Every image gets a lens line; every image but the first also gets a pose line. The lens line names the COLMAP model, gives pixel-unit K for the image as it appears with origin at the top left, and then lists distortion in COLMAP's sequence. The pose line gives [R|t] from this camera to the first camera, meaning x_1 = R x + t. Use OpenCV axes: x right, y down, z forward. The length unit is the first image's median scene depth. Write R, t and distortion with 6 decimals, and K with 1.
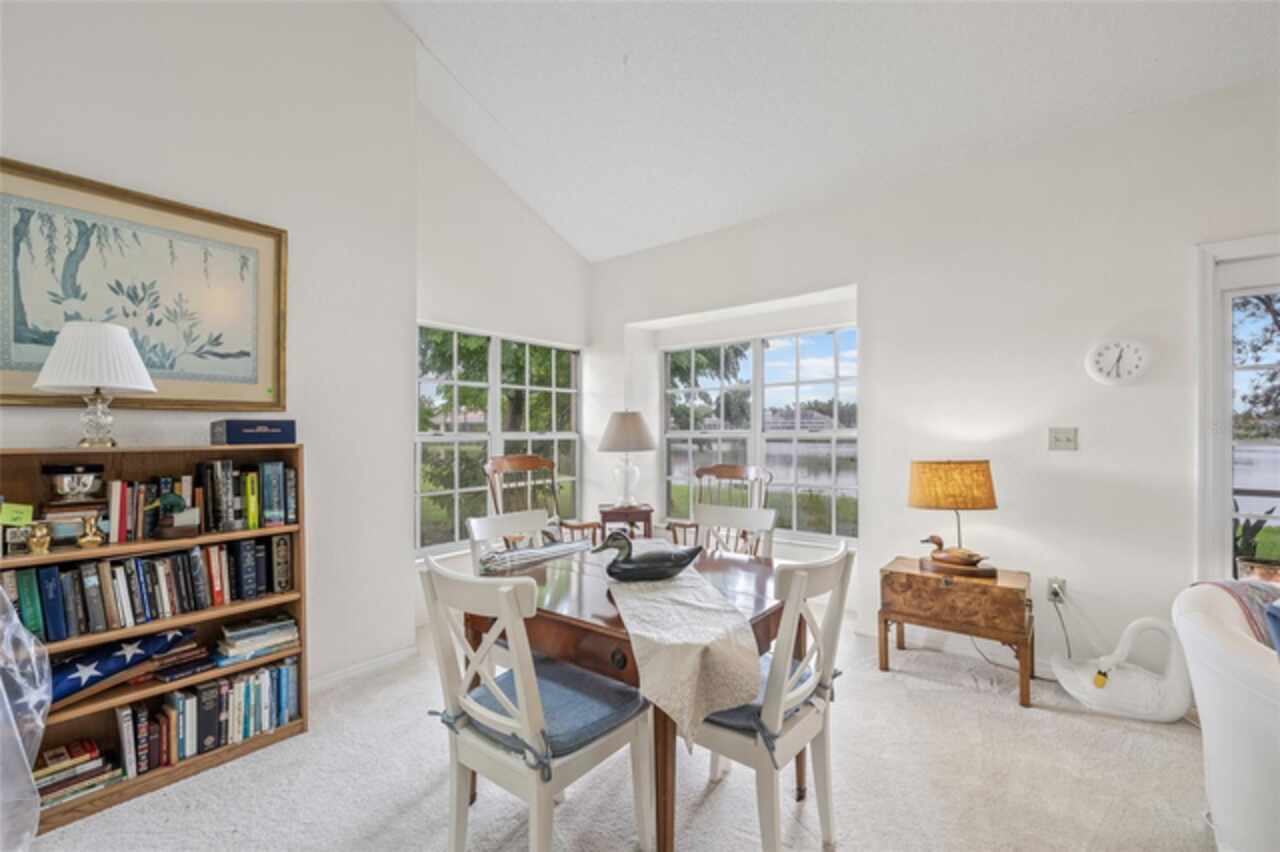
lens RADIAL K [[536.5, 0, 636.0], [0, 536.5, 432.3], [0, 0, 1]] dist [0.001752, -0.000075]
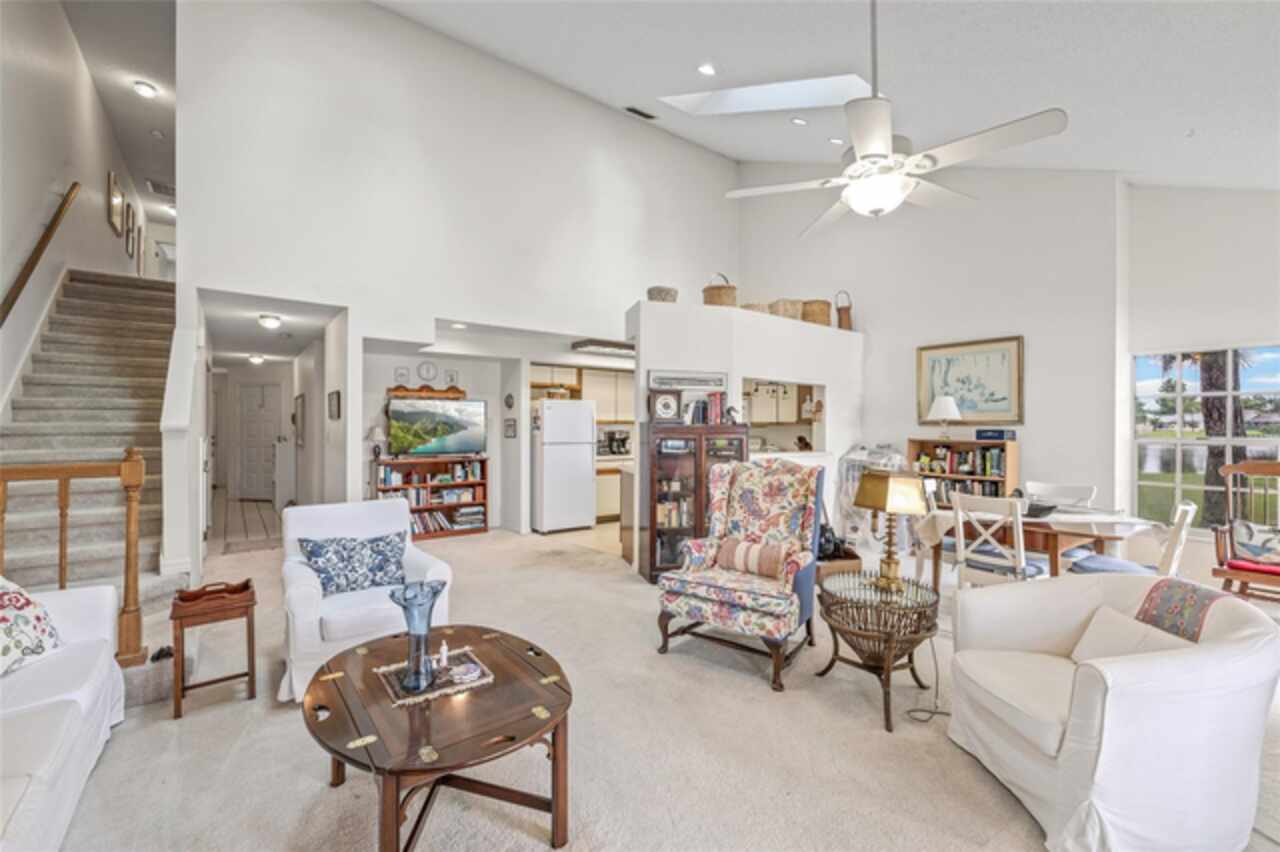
lens RADIAL K [[536.5, 0, 634.4], [0, 536.5, 421.6], [0, 0, 1]] dist [0.001752, -0.000075]
pose [[-0.260365, -0.007236, -0.965483, 1.871319], [-0.003210, 0.999973, -0.006628, -0.036160], [0.965505, 0.001374, -0.260382, 0.131693]]
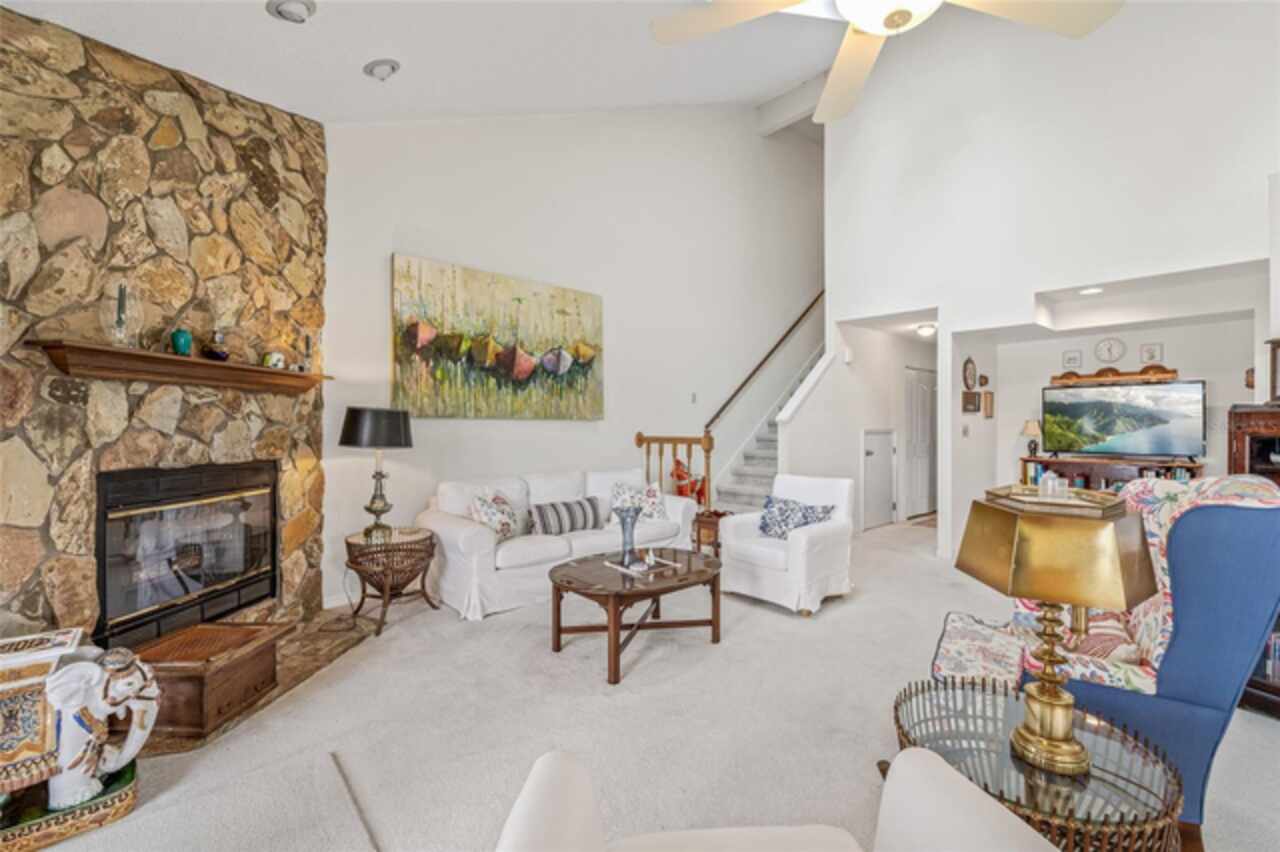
lens RADIAL K [[536.5, 0, 636.5], [0, 536.5, 422.3], [0, 0, 1]] dist [0.001752, -0.000075]
pose [[-0.982567, 0.000192, 0.185907, 0.899162], [0.000079, 1.000000, -0.000613, -0.012988], [-0.185907, -0.000588, -0.982567, 0.976704]]
